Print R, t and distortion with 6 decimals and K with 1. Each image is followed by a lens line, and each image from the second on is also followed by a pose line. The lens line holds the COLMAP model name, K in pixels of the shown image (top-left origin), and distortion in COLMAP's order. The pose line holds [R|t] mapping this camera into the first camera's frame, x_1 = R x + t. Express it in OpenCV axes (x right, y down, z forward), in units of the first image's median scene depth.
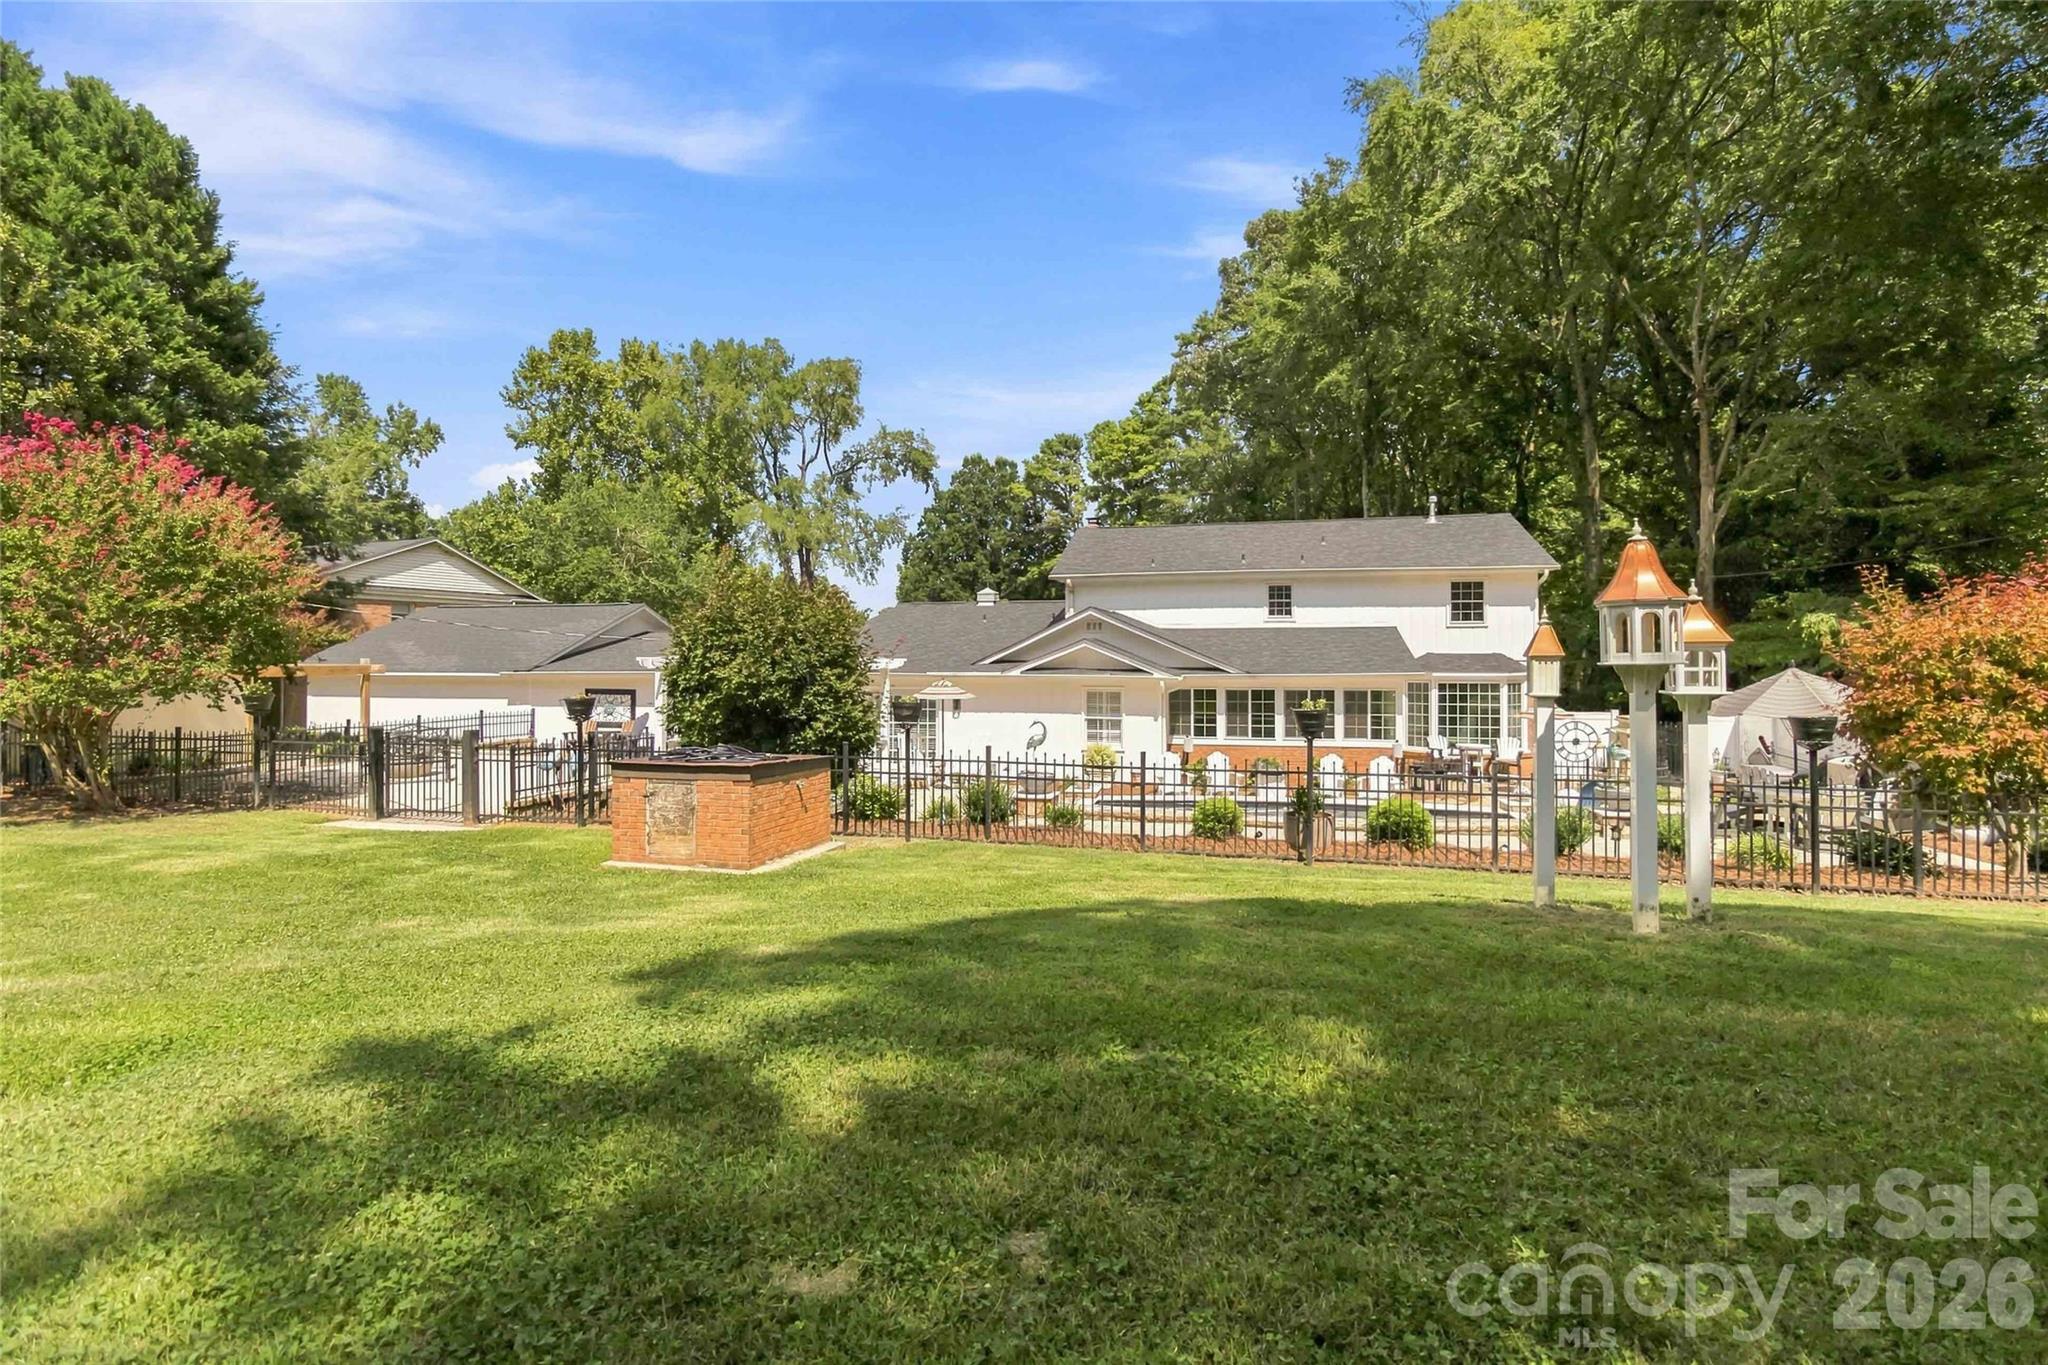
lens RADIAL K [[934.8, 0, 1036.5], [0, 934.8, 652.9], [0, 0, 1]] dist [0.000567, 0.000182]
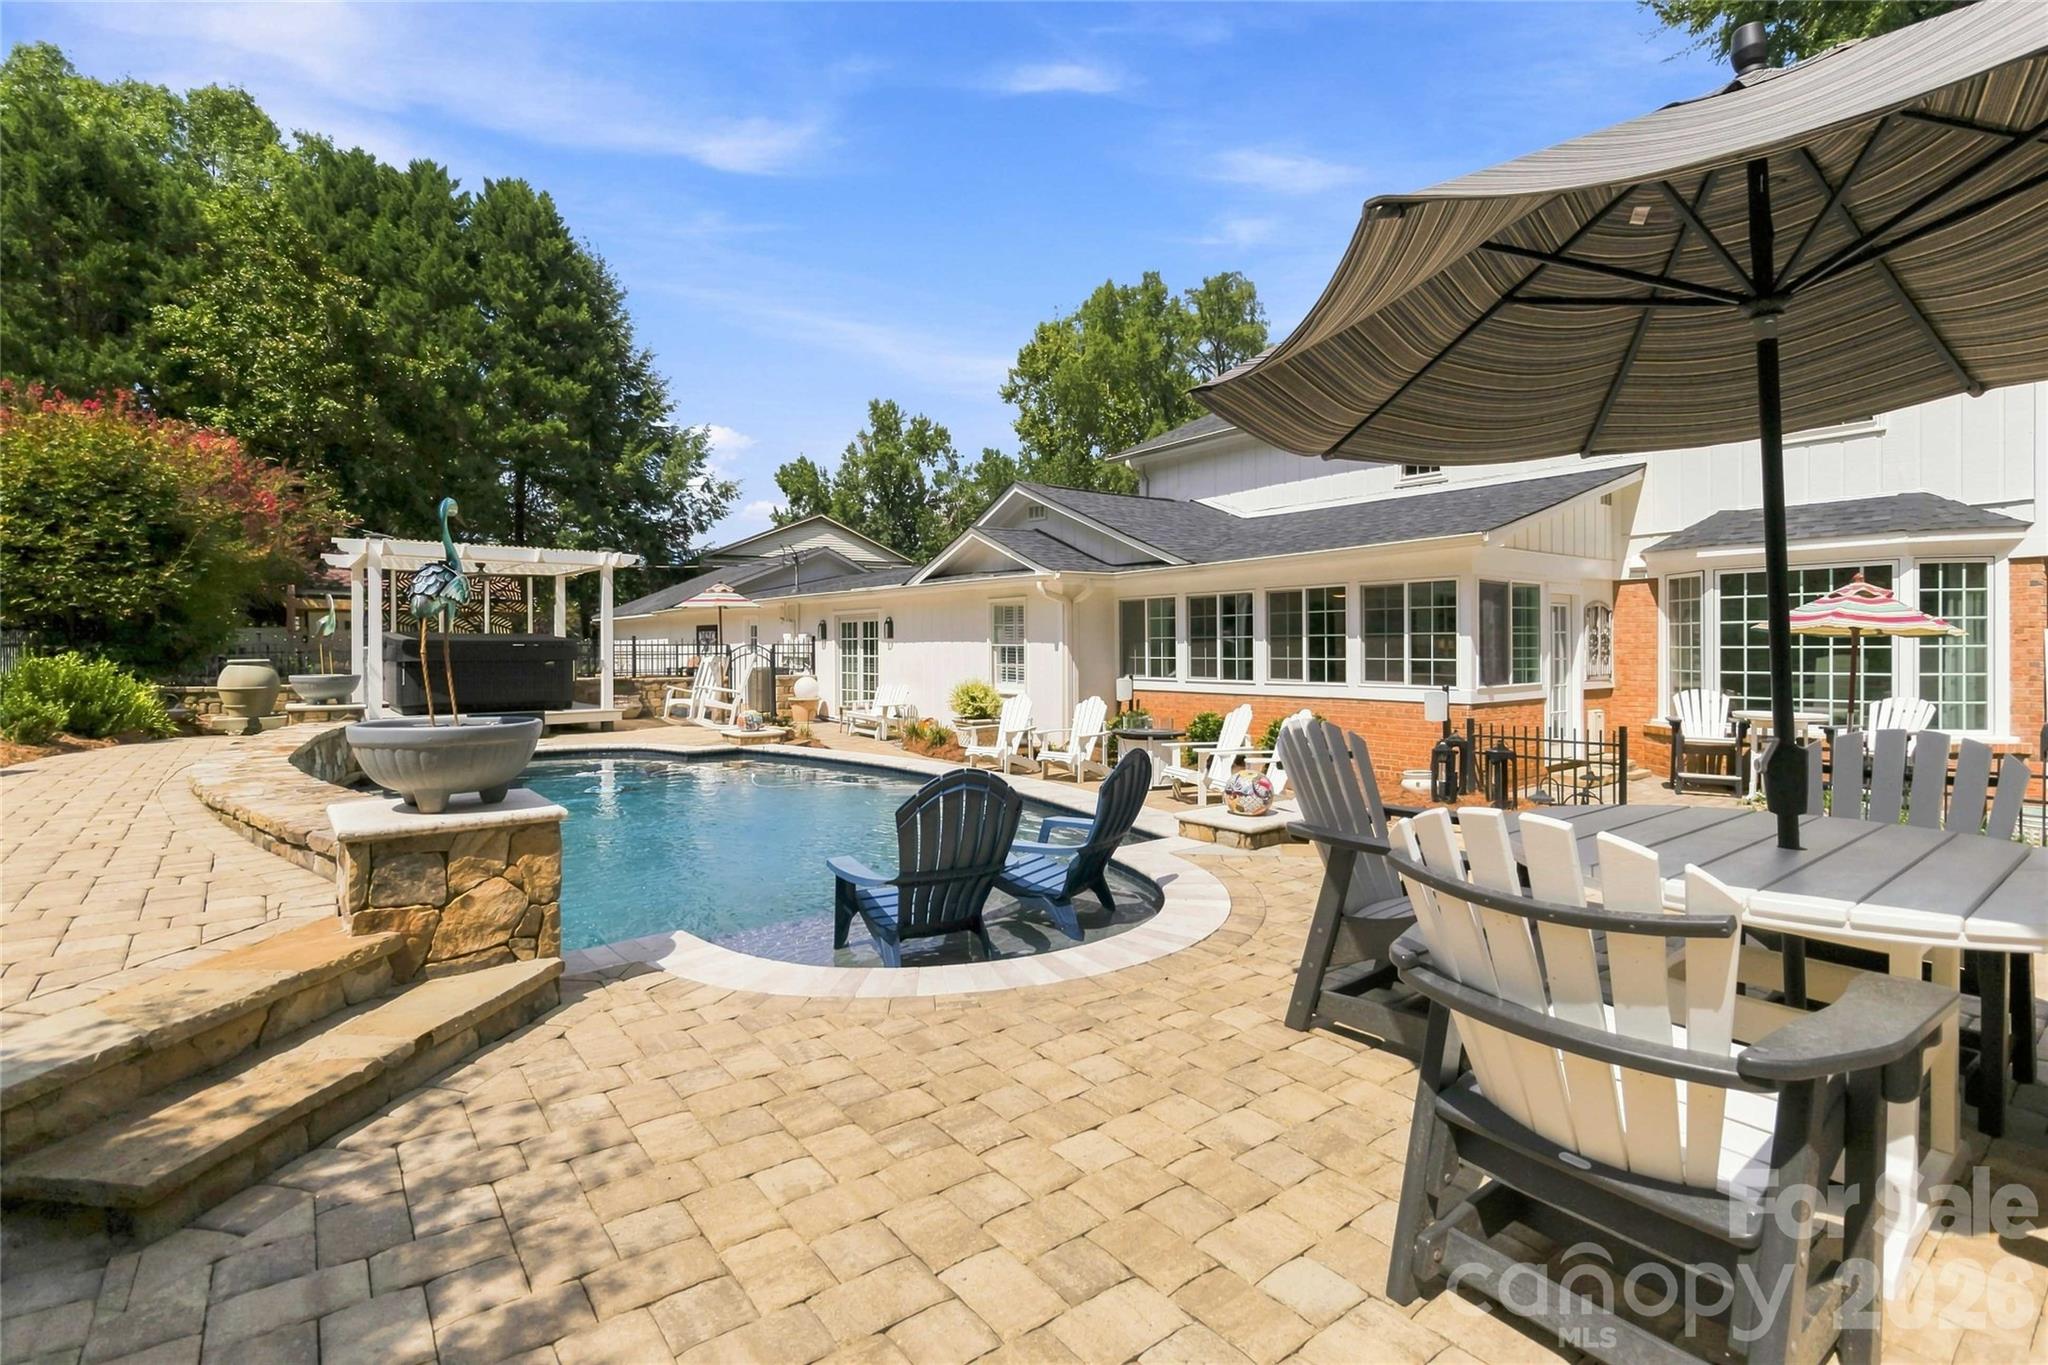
lens RADIAL K [[934.8, 0, 1036.5], [0, 934.8, 652.9], [0, 0, 1]] dist [0.000567, 0.000182]
pose [[0.775643, -0.000350, -0.631172, 0.188092], [0.008080, 0.999923, 0.009374, 0.025849], [0.631120, -0.012371, 0.775587, 0.188003]]
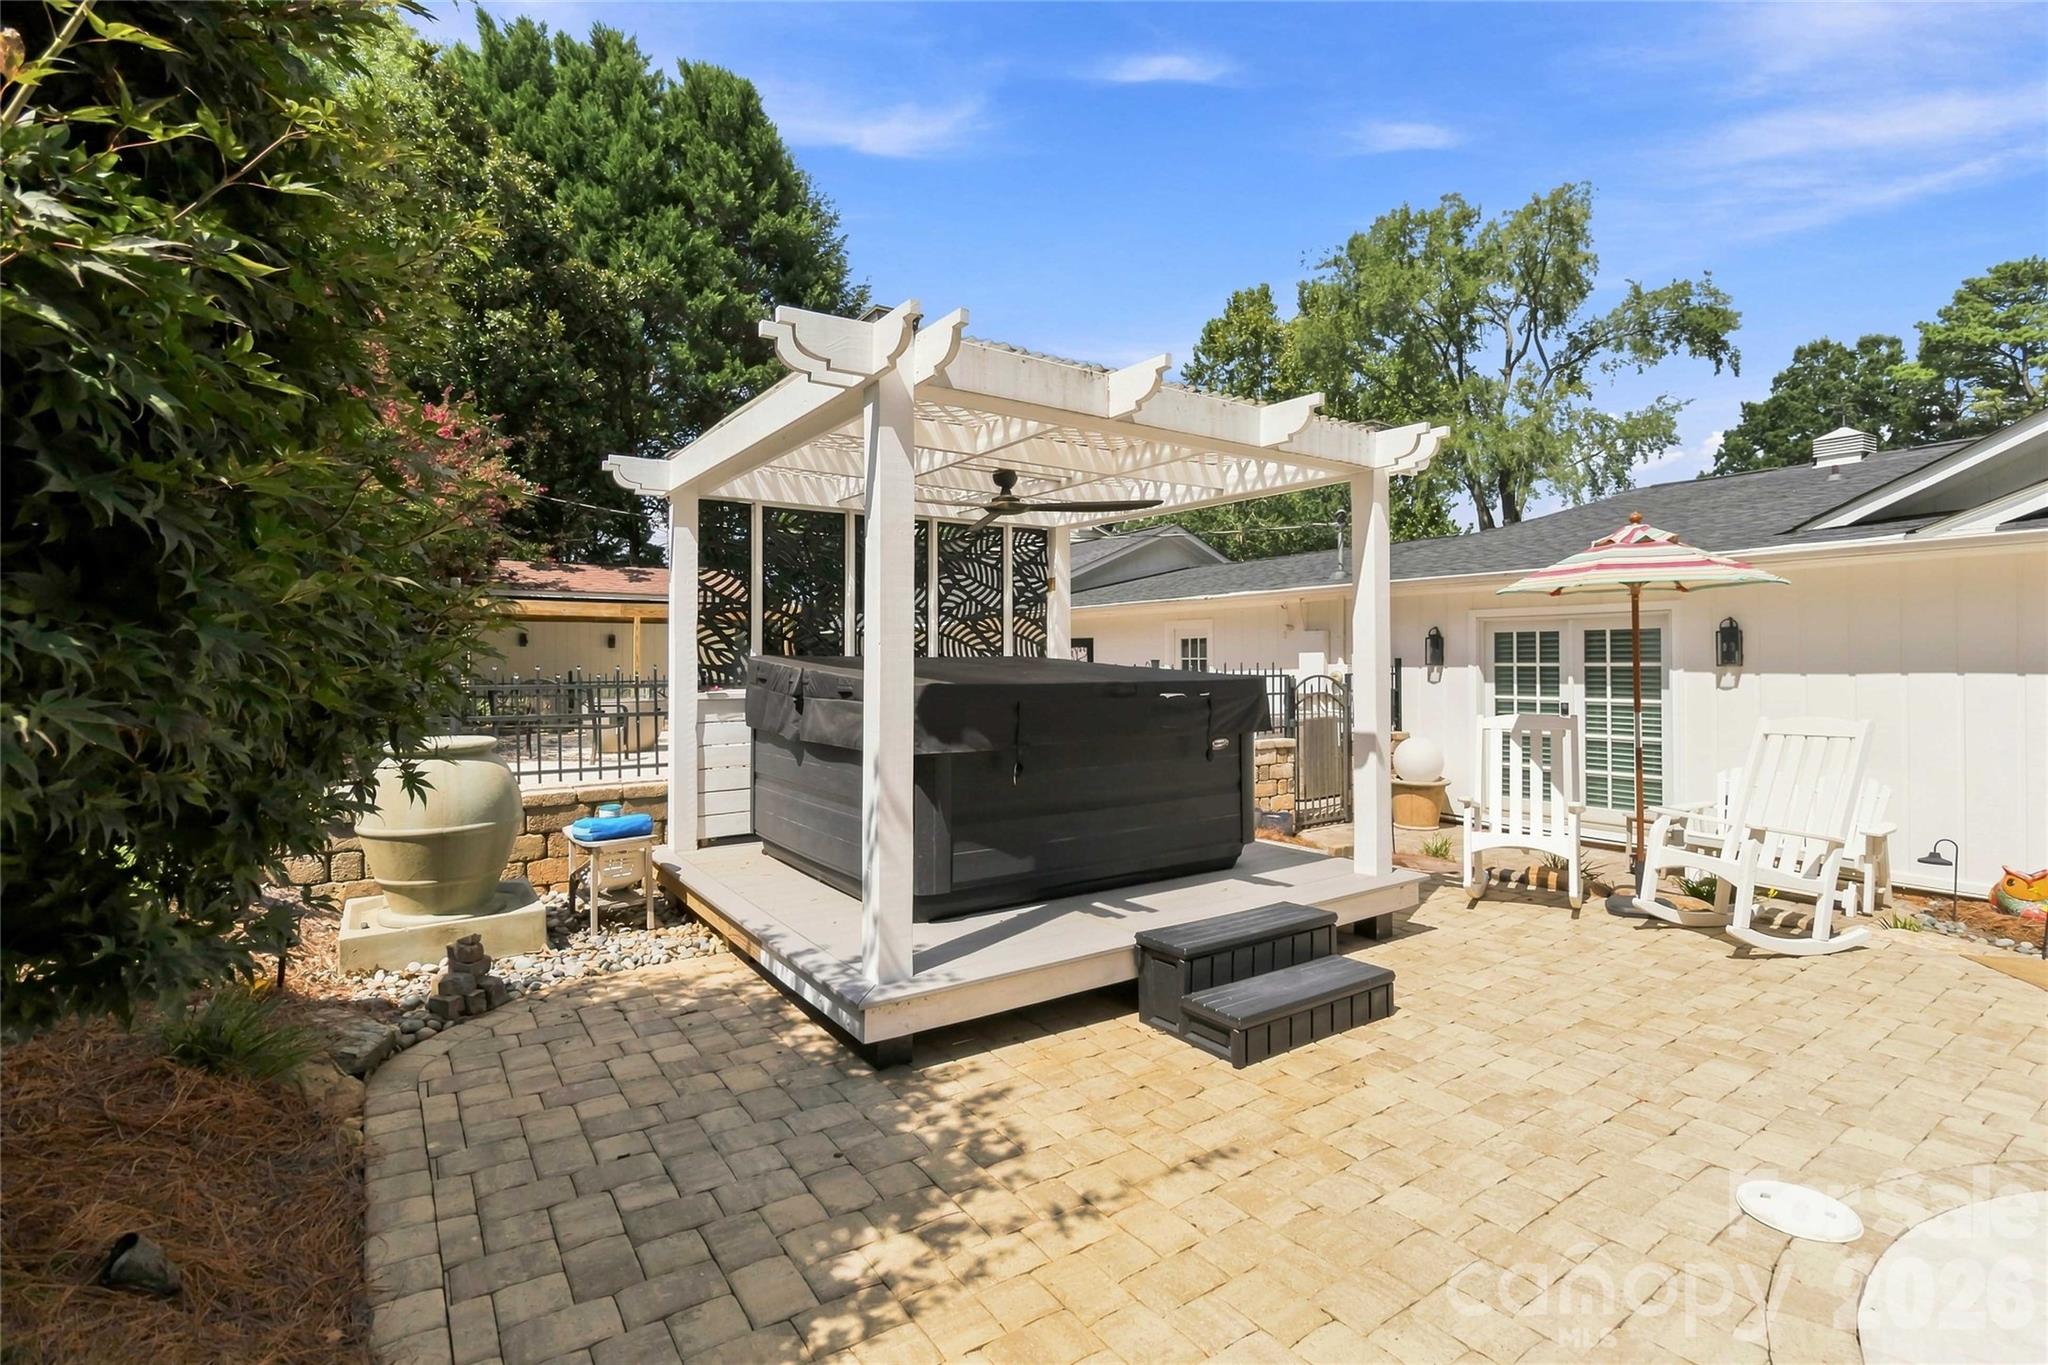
lens RADIAL K [[934.8, 0, 1036.5], [0, 934.8, 652.9], [0, 0, 1]] dist [0.000567, 0.000182]
pose [[0.721413, -0.009367, -0.692442, -0.012081], [0.007793, 0.999955, -0.005408, 0.021647], [0.692461, -0.001495, 0.721454, 0.221282]]
